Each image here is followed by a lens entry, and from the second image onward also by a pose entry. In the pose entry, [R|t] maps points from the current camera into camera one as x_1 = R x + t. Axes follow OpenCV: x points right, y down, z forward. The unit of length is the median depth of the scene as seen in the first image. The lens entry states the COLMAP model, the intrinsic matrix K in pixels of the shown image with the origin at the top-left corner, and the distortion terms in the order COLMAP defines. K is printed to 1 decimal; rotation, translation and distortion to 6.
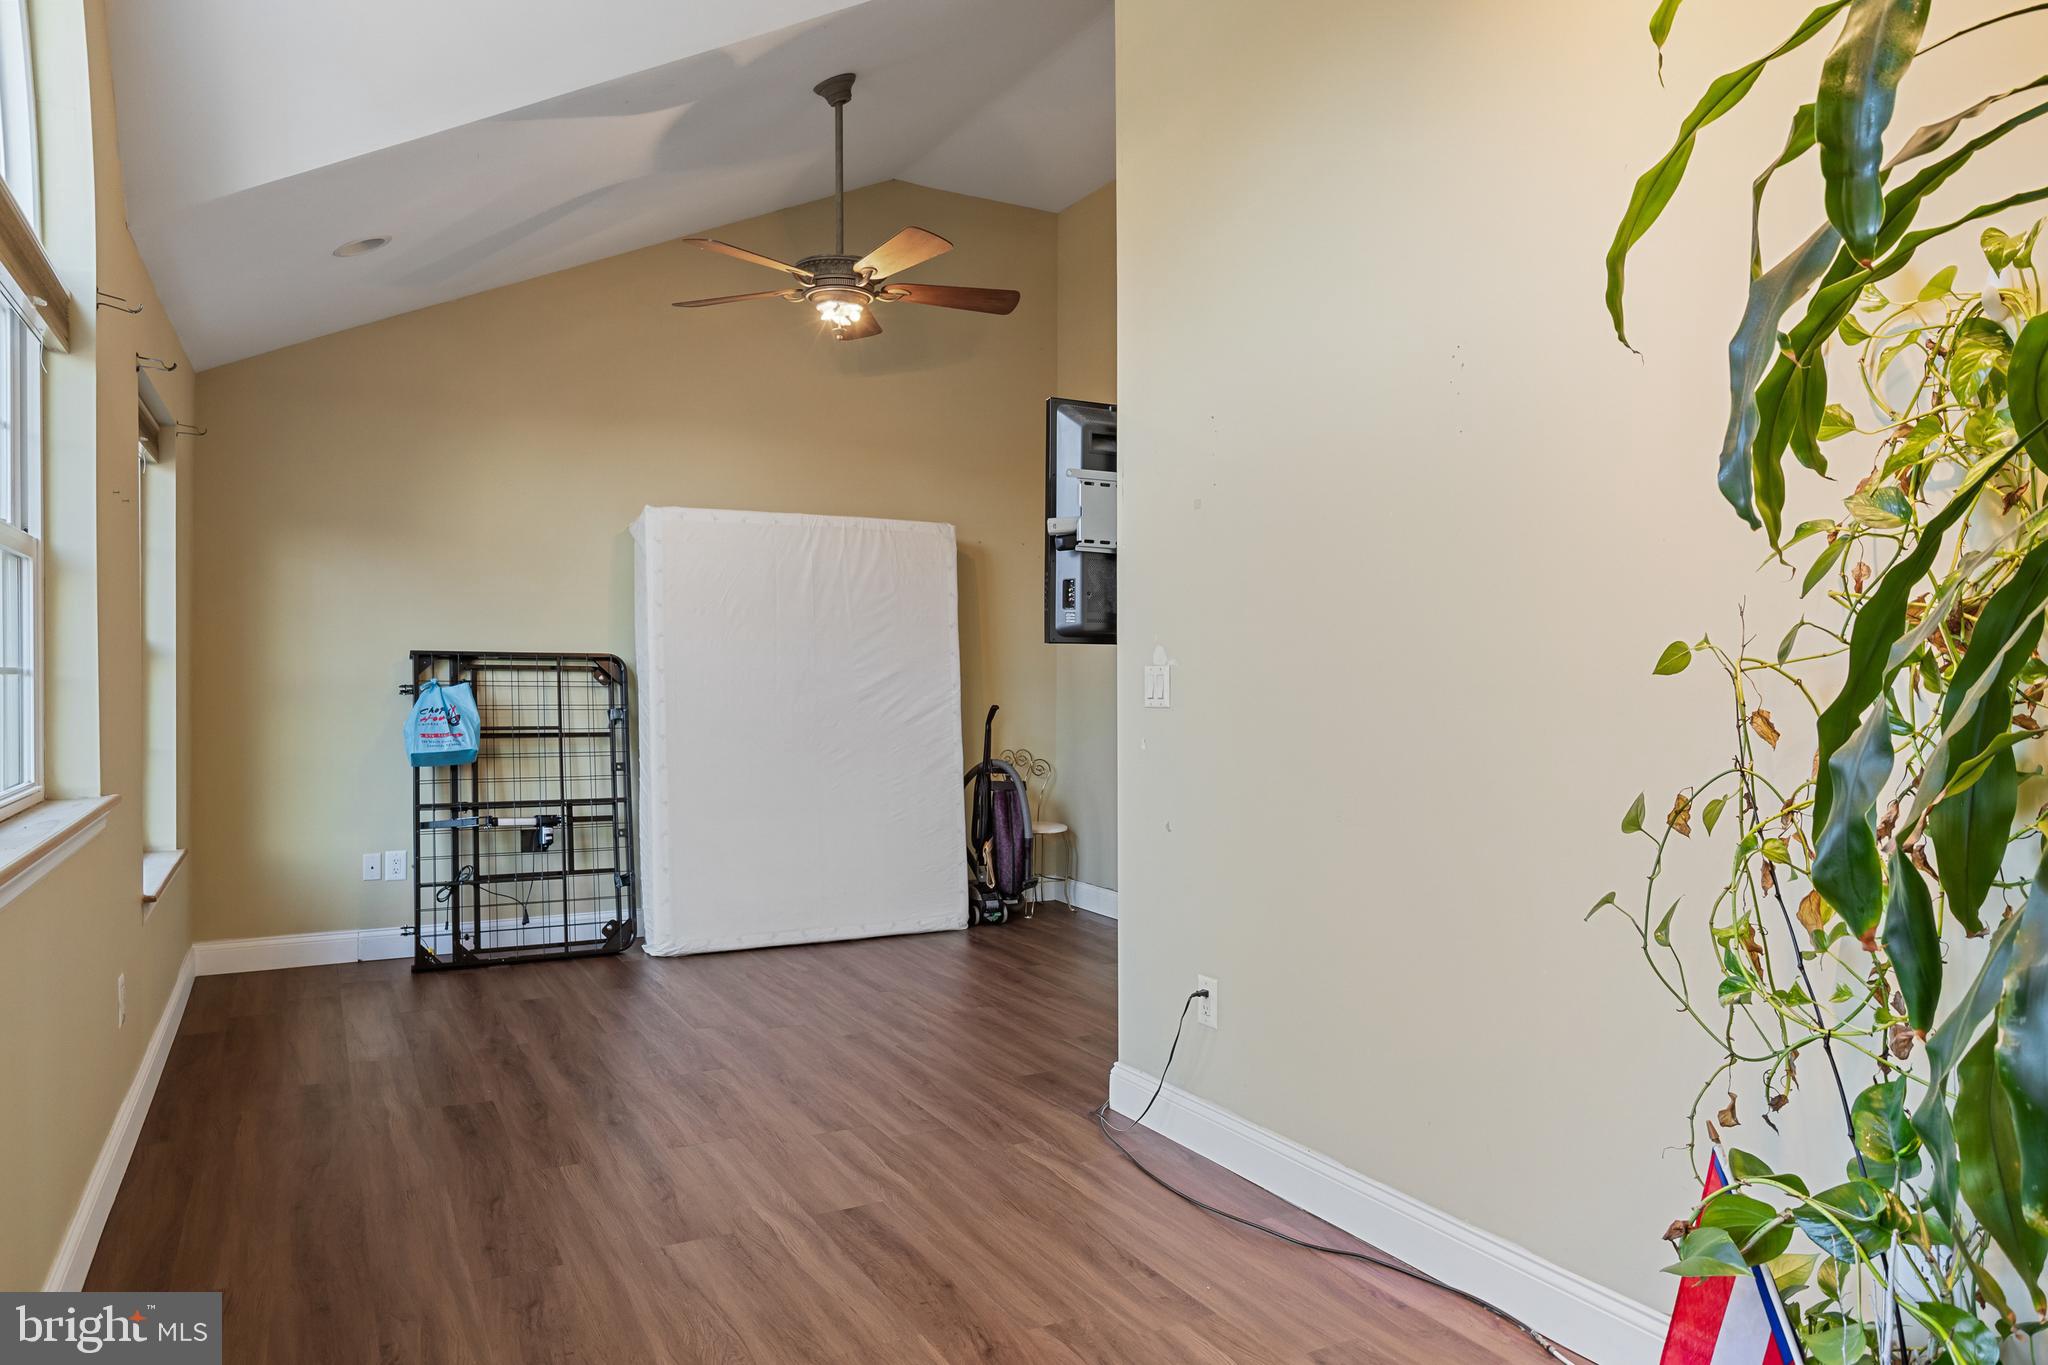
lens RADIAL K [[1340.3, 0, 1025.1], [0, 1340.3, 693.3], [0, 0, 1]] dist [0.005357, -0.000157]
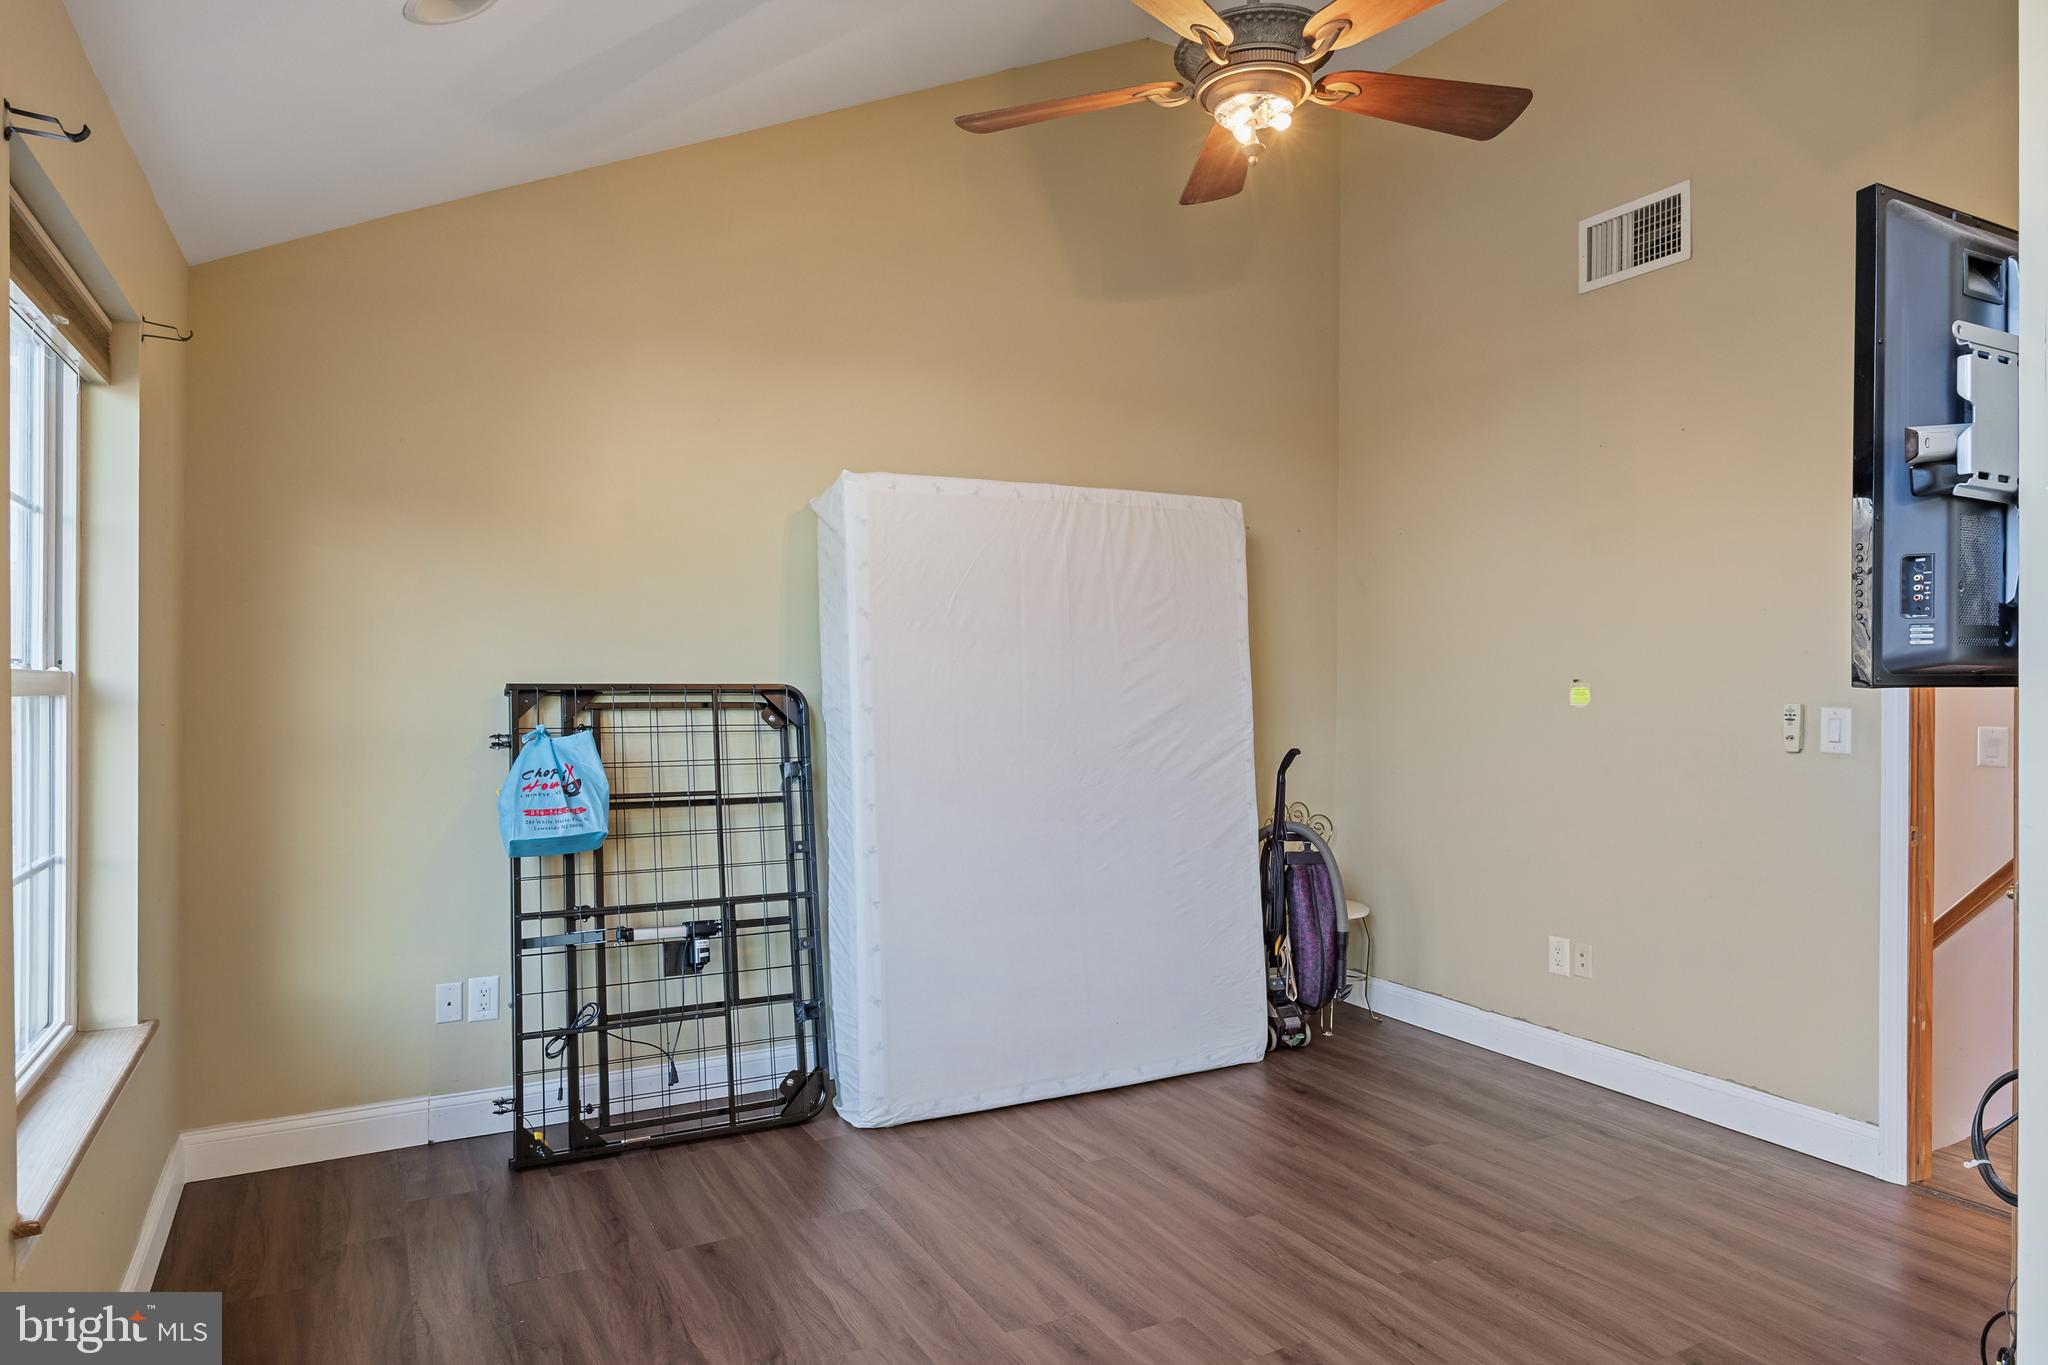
lens RADIAL K [[1267.5, 0, 1025.3], [0, 1267.5, 671.3], [0, 0, 1]] dist [-0.005231, 0.001291]
pose [[0.999968, -0.005818, -0.005548, -0.185563], [0.005712, 0.999804, -0.018949, -0.023431], [0.005657, 0.018917, 0.999805, 0.349171]]
